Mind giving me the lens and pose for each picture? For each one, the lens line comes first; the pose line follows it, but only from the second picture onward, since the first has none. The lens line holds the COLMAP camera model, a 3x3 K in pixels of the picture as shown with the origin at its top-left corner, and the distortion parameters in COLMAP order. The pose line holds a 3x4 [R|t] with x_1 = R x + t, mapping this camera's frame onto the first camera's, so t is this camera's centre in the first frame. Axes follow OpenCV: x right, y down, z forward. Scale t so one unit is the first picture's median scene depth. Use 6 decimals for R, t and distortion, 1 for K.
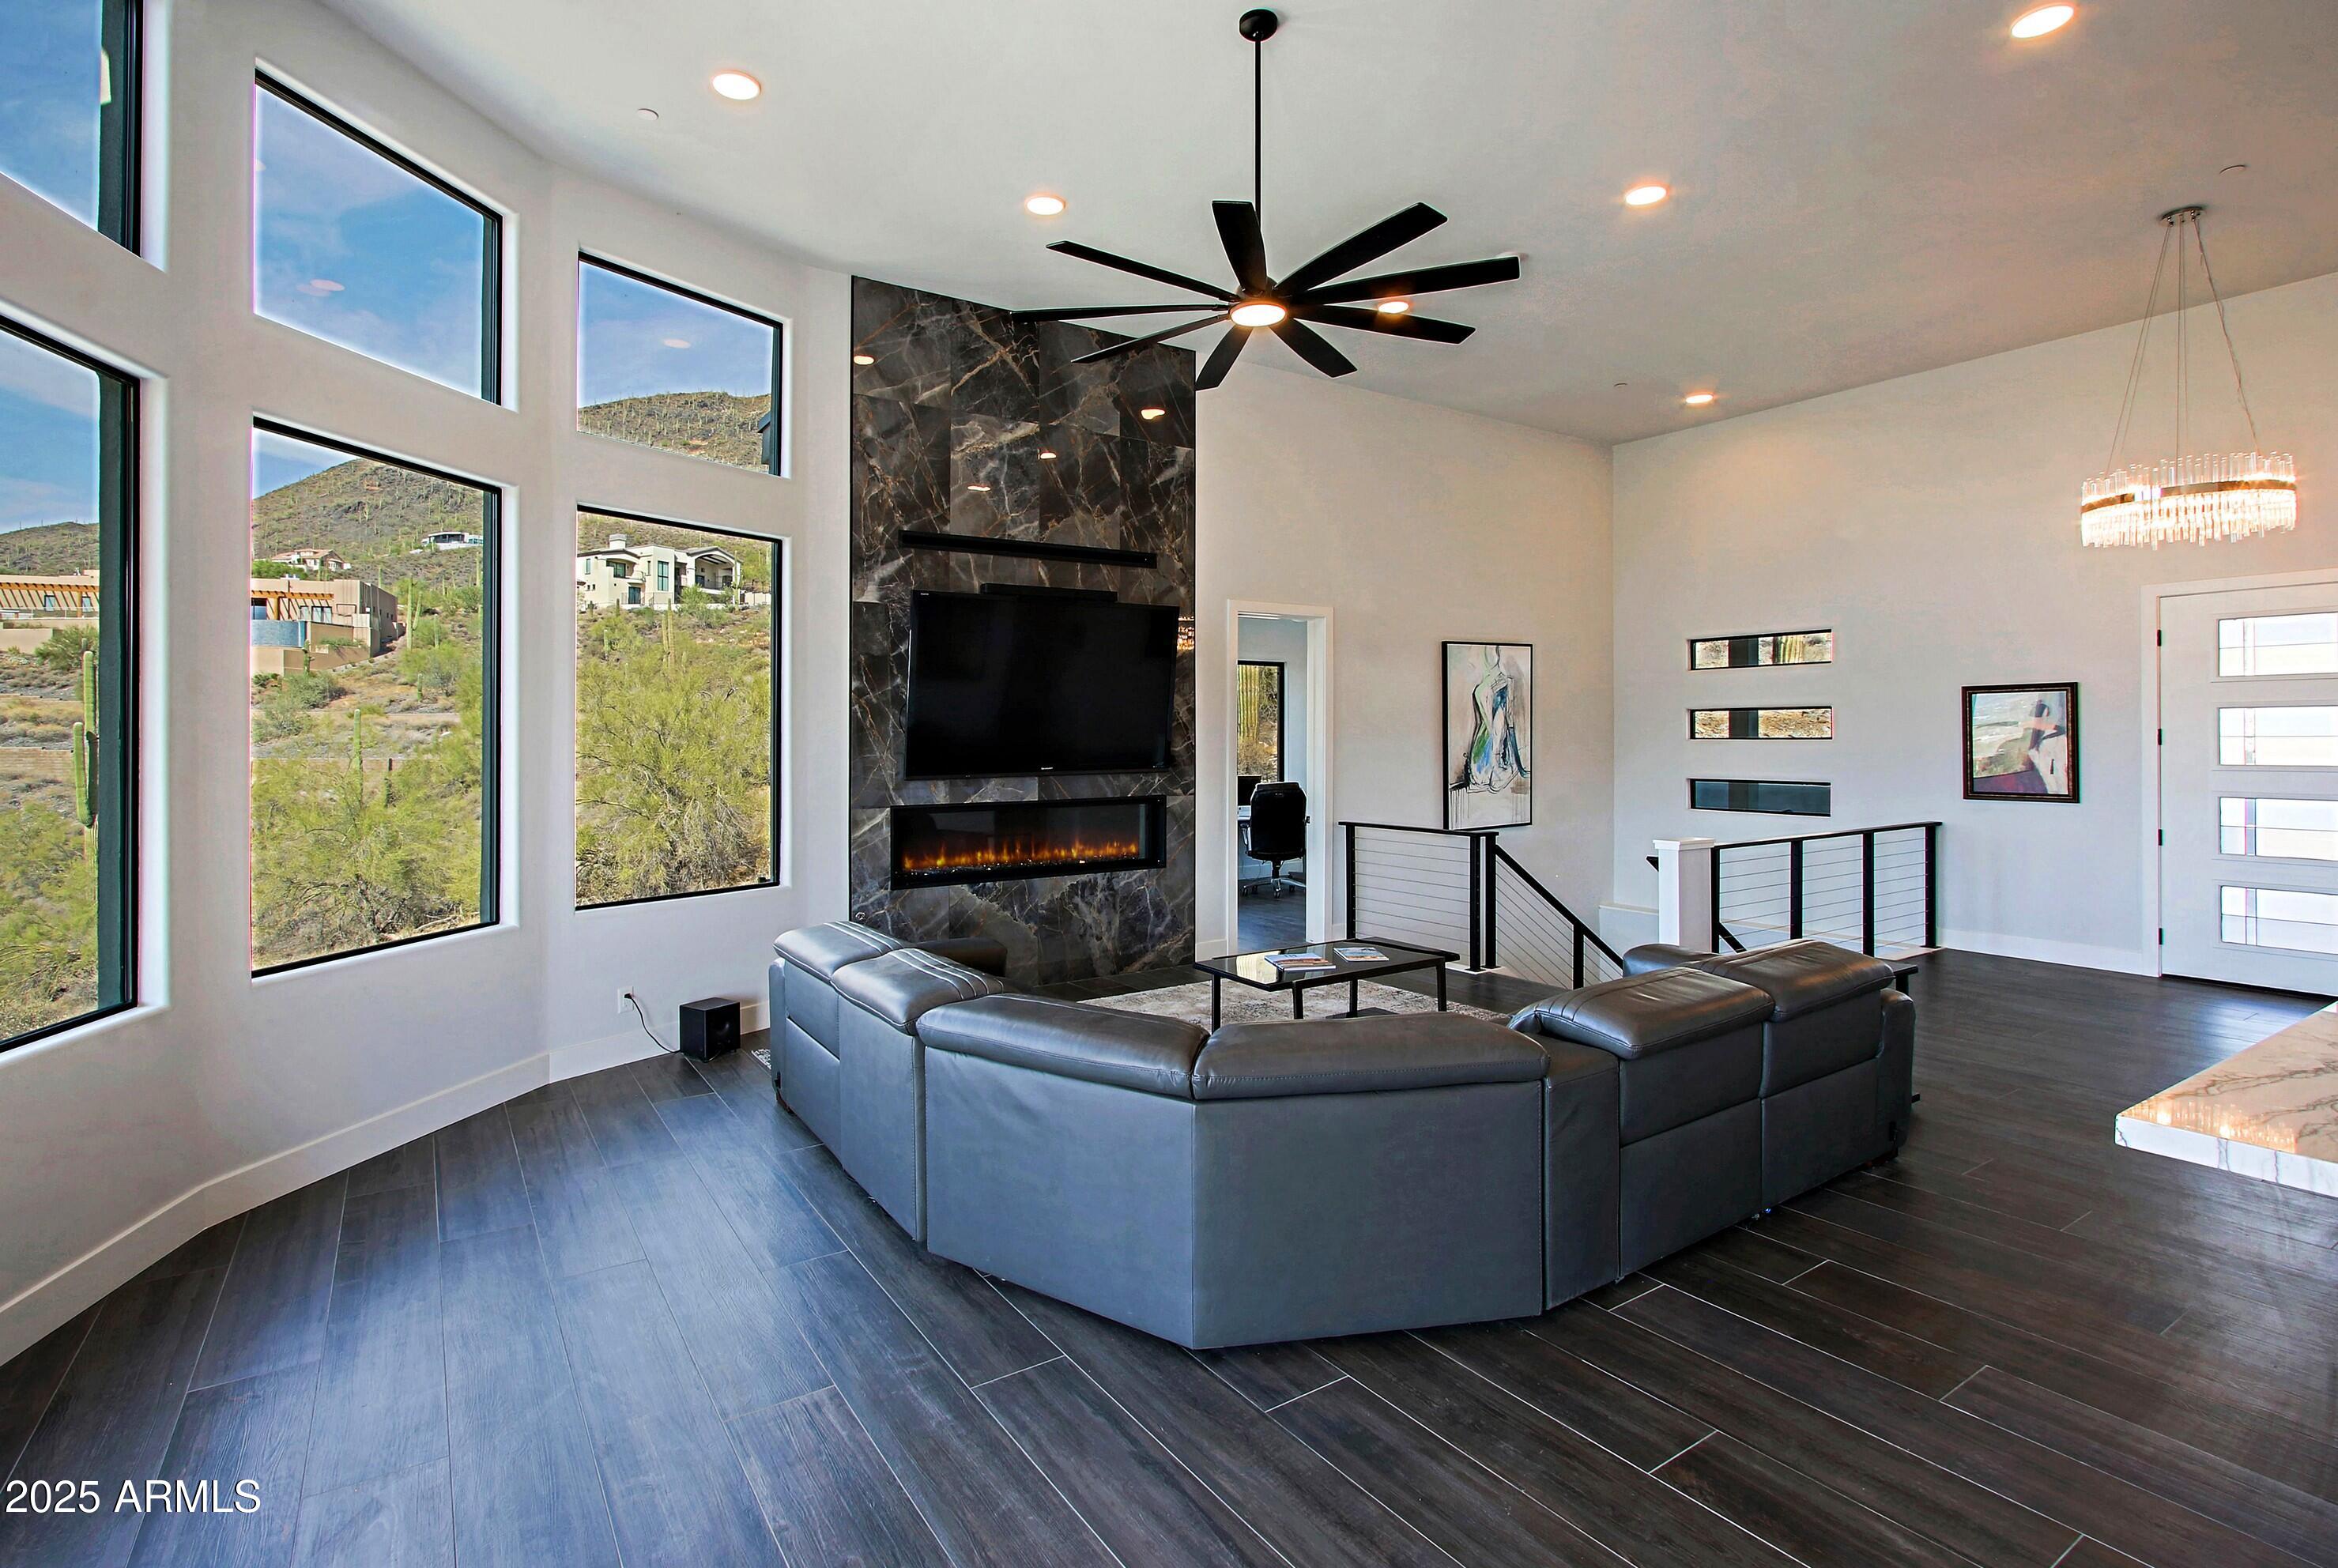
lens RADIAL K [[1118.9, 0, 1129.9], [0, 1118.9, 726.7], [0, 0, 1]] dist [-0.012518, -0.000084]
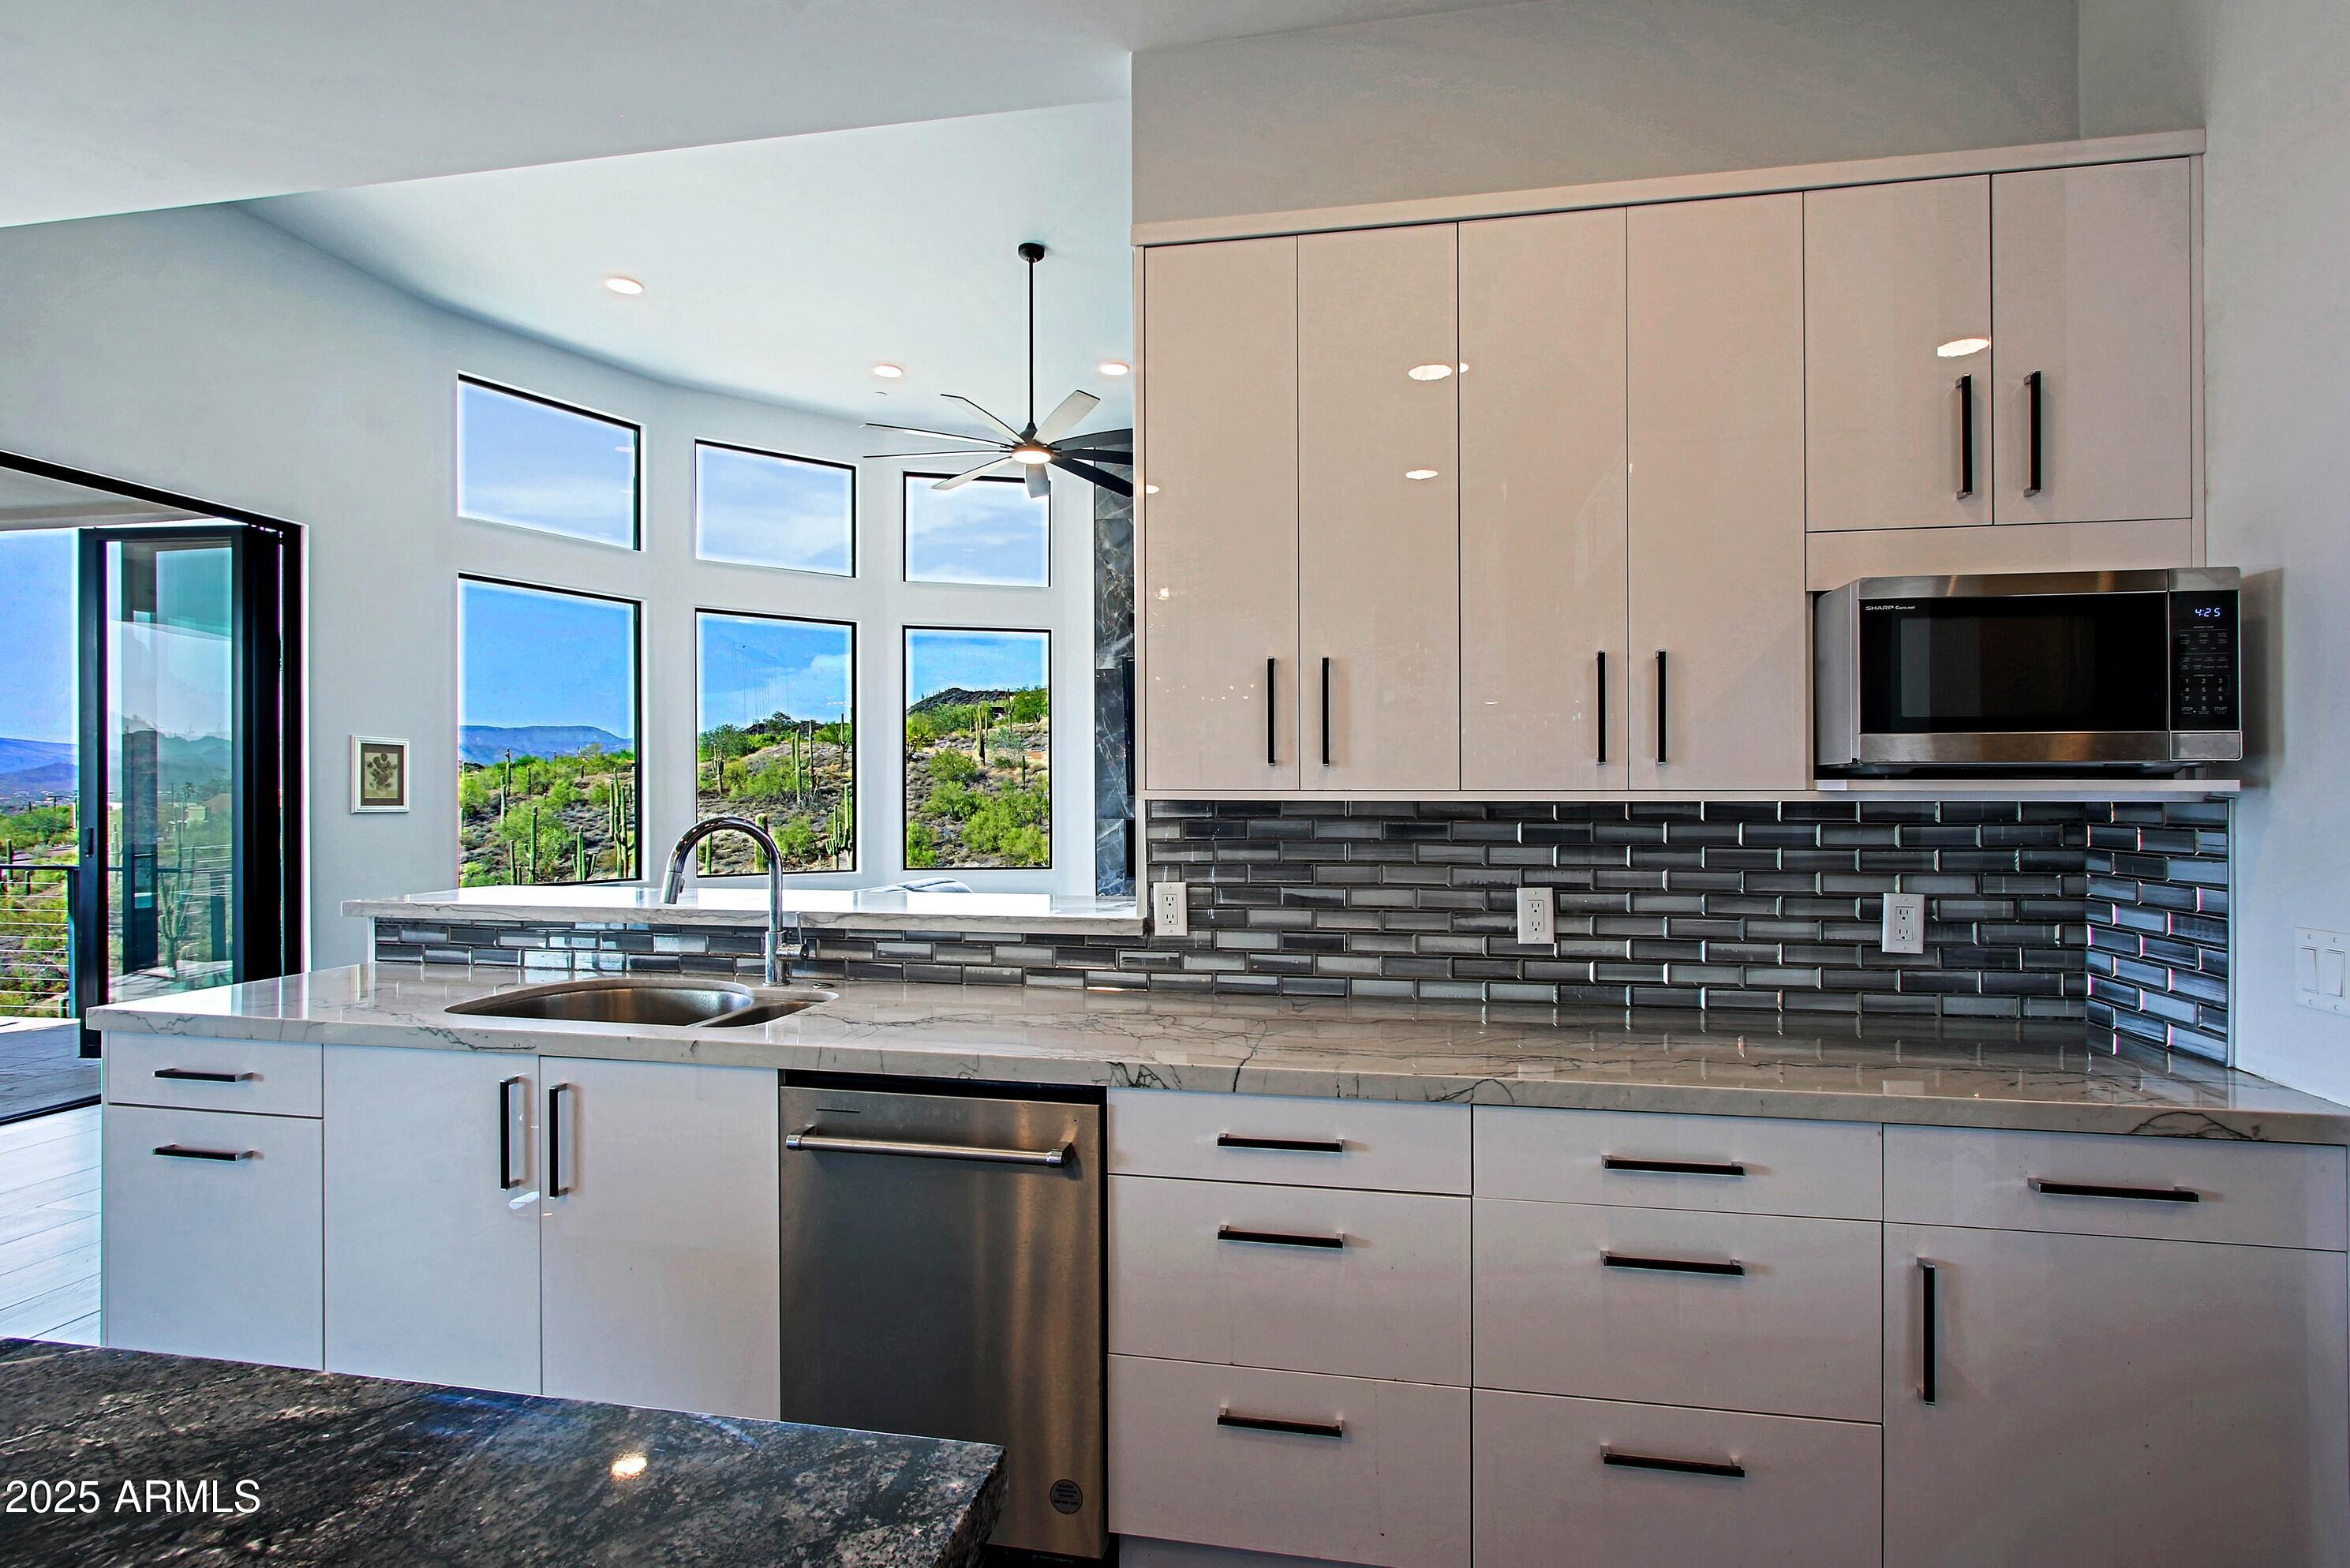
lens RADIAL K [[1117.6, 0, 1217.6], [0, 1117.6, 790.3], [0, 0, 1]] dist [-0.012478, 0.000436]
pose [[0.733134, 0.003020, -0.680077, 0.758870], [0.002518, 0.999971, 0.007155, 0.027575], [0.680079, -0.006958, 0.733105, 0.074942]]
